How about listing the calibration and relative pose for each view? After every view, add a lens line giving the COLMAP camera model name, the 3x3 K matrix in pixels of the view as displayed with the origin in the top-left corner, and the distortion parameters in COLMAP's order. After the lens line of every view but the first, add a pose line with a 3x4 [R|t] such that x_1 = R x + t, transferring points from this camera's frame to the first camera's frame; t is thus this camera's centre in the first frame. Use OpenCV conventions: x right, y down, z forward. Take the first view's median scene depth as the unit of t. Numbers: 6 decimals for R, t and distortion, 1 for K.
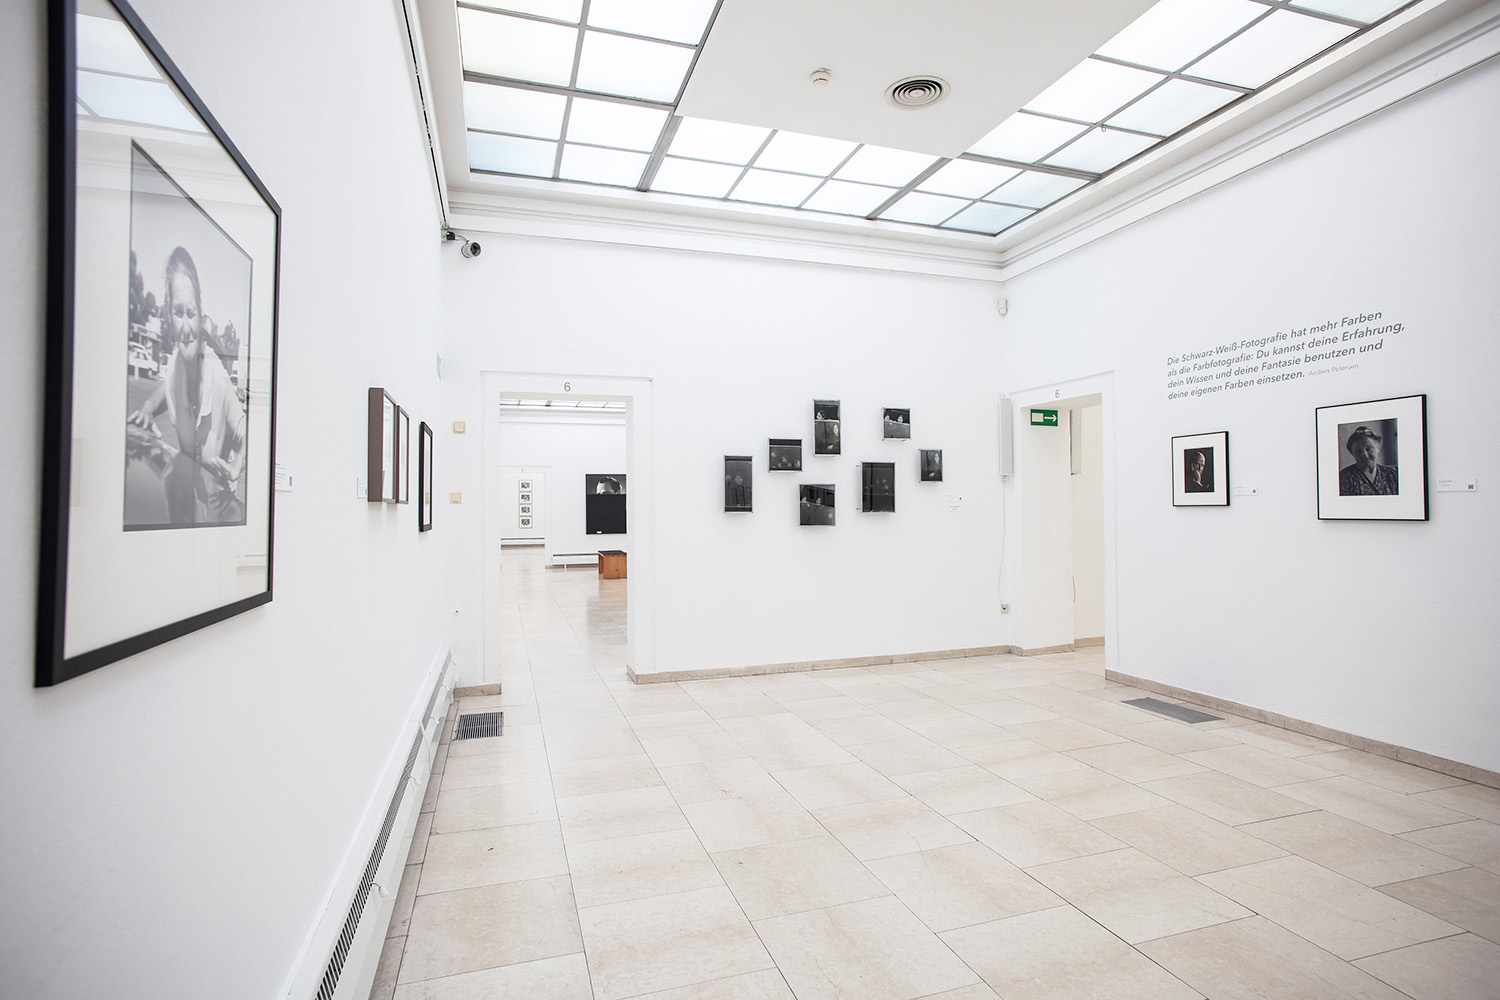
lens RADIAL K [[767.3, 0, 746.1], [0, 767.3, 494.3], [0, 0, 1]] dist [-0.007235, 0.003631]
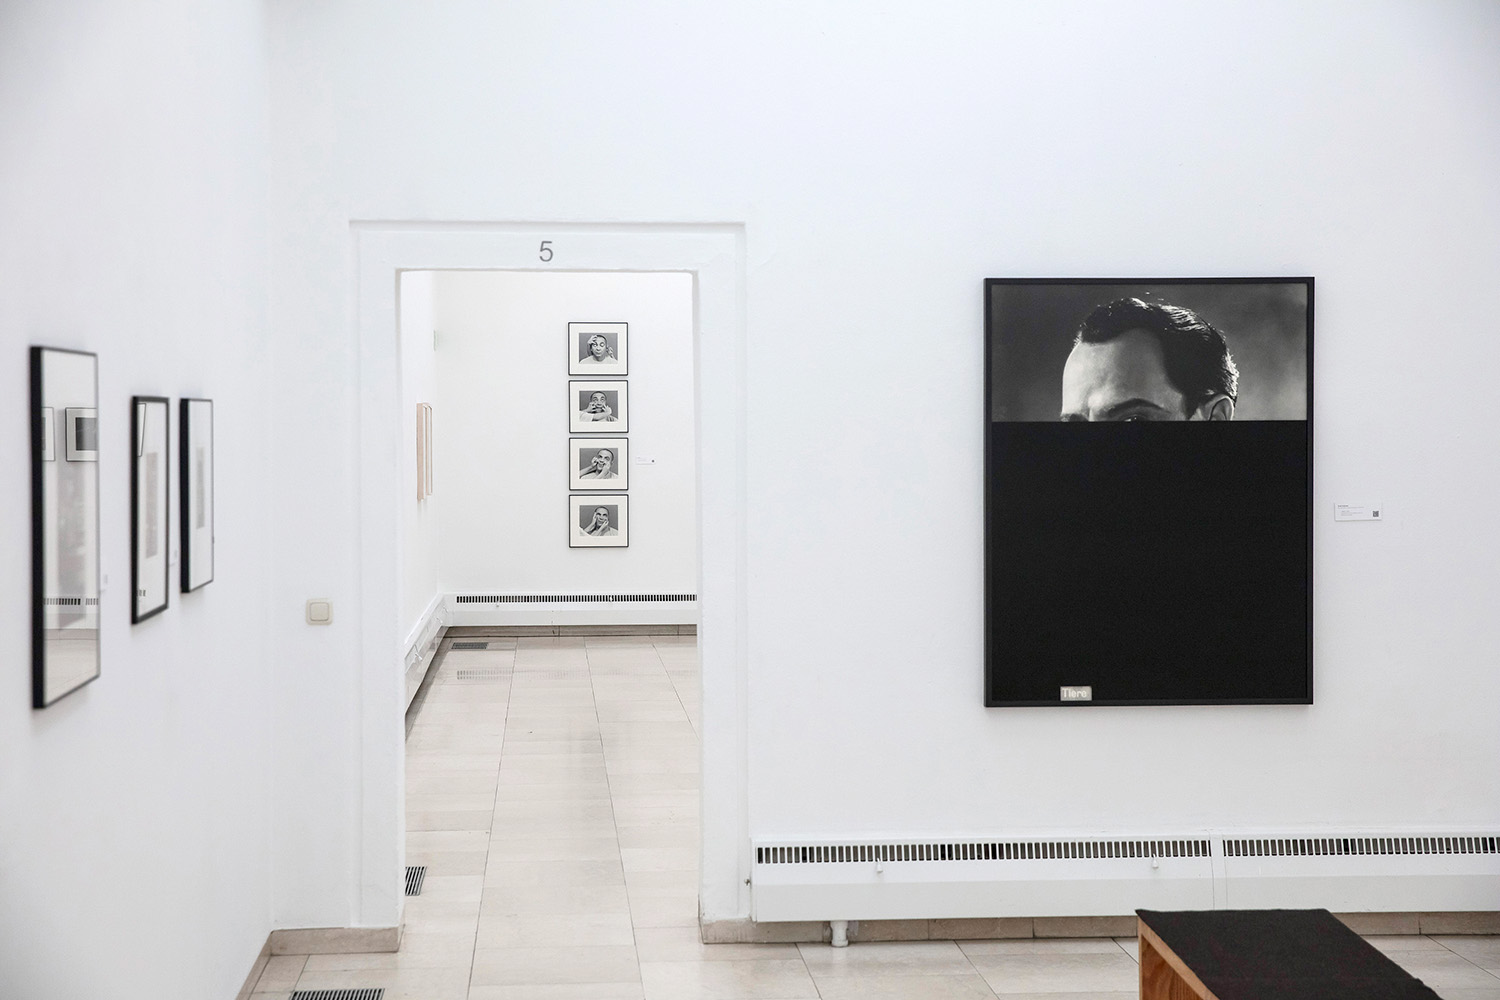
lens RADIAL K [[2535.9, 0, 755.6], [0, 2535.9, 496.4], [0, 0, 1]] dist [0.372862, 0.000000]
pose [[0.974384, 0.017352, -0.224219, -0.415391], [-0.006024, 0.998675, 0.051110, -0.028704], [0.224808, -0.048450, 0.973198, 1.538210]]
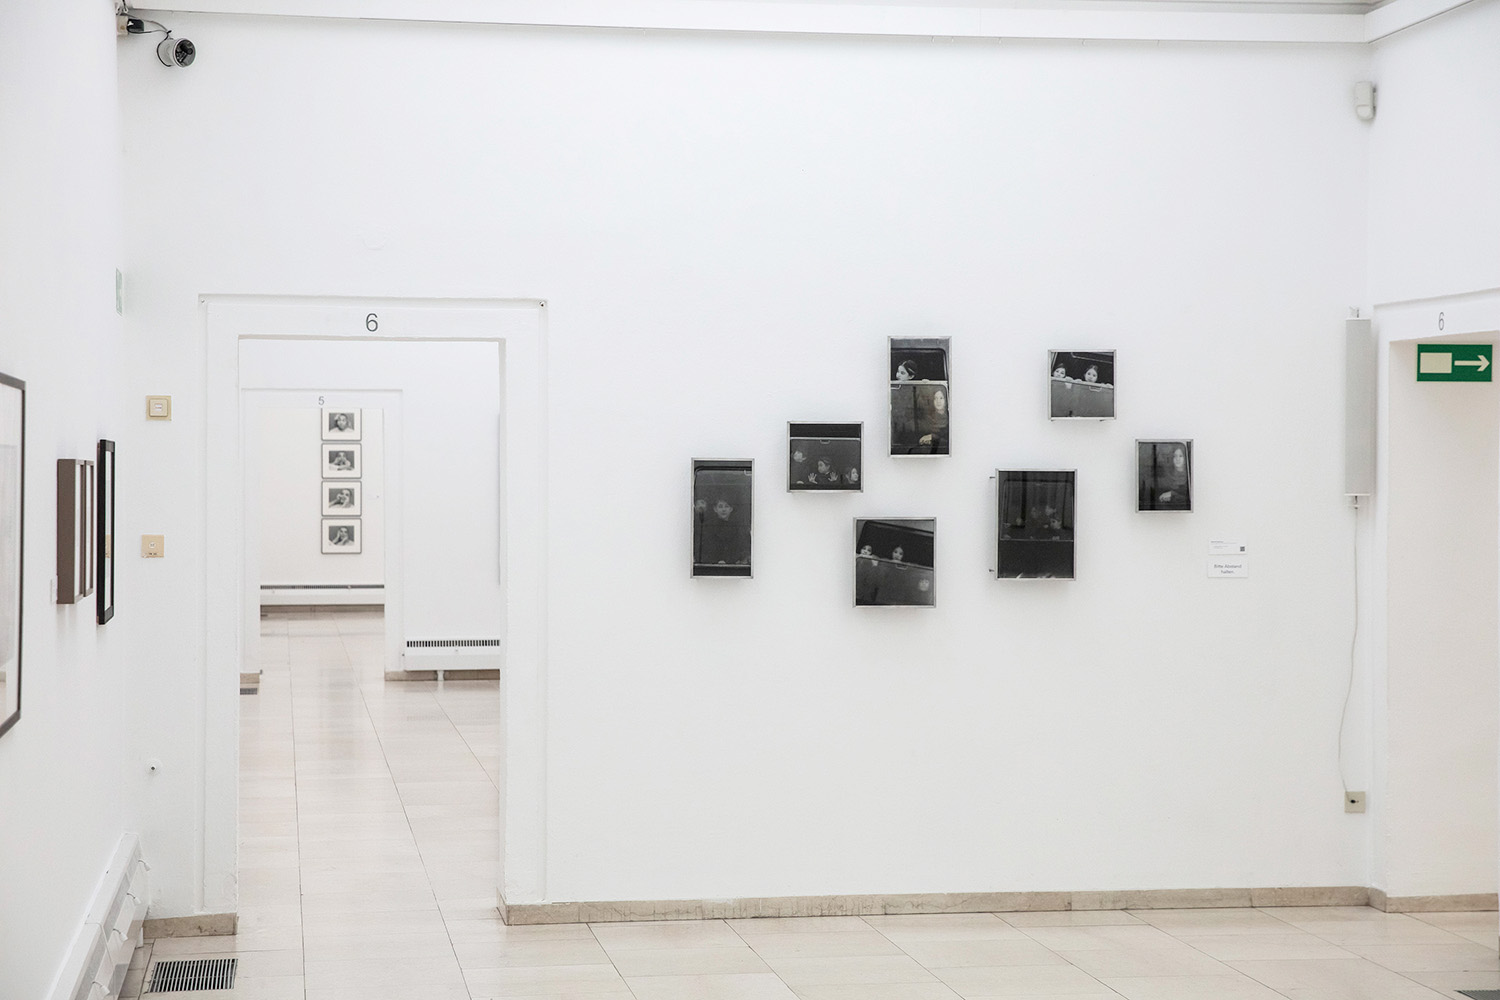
lens RADIAL K [[2820.8, 0, 746.1], [0, 2820.8, 505.7], [0, 0, 1]] dist [0.414042, 0.000000]
pose [[0.989185, 0.011474, -0.146226, 0.259511], [-0.006658, 0.999421, 0.033380, -0.079415], [0.146524, -0.032046, 0.988688, -0.740047]]
